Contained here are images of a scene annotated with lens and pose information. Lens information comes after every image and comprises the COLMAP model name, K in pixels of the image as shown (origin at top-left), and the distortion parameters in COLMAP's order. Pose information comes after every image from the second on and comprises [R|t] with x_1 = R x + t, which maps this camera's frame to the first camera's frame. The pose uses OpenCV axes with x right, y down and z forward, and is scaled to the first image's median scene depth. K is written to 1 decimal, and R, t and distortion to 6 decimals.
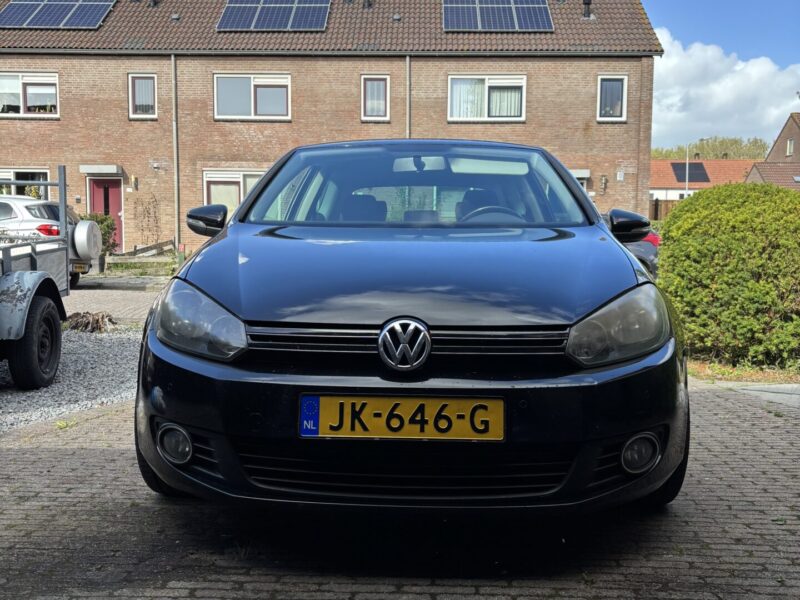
lens RADIAL K [[813.3, 0, 408.4], [0, 813.3, 300.7], [0, 0, 1]] dist [0.017799, 0.009110]
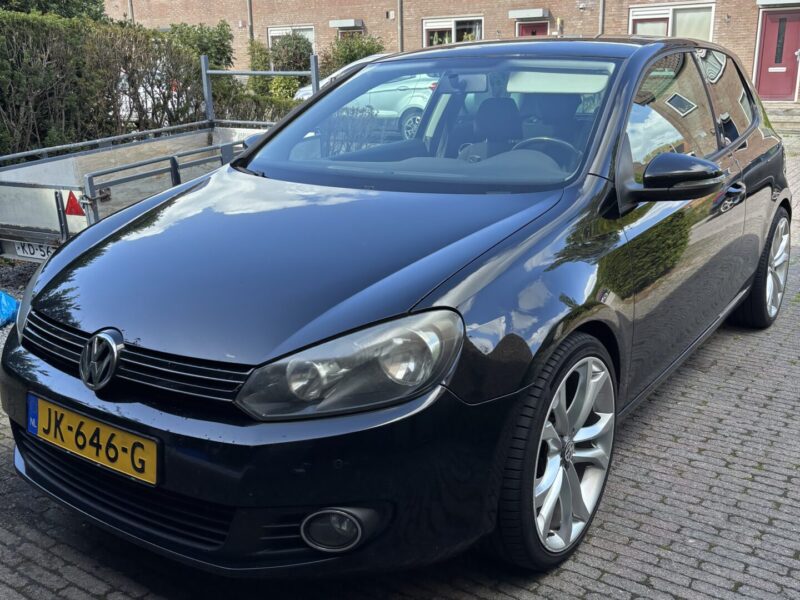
lens RADIAL K [[813.3, 0, 408.4], [0, 813.3, 300.7], [0, 0, 1]] dist [0.017799, 0.009110]
pose [[0.830547, 0.133103, -0.540810, 0.087787], [-0.020079, 0.977548, 0.209755, -0.024274], [0.556586, -0.163353, 0.814572, 0.048745]]
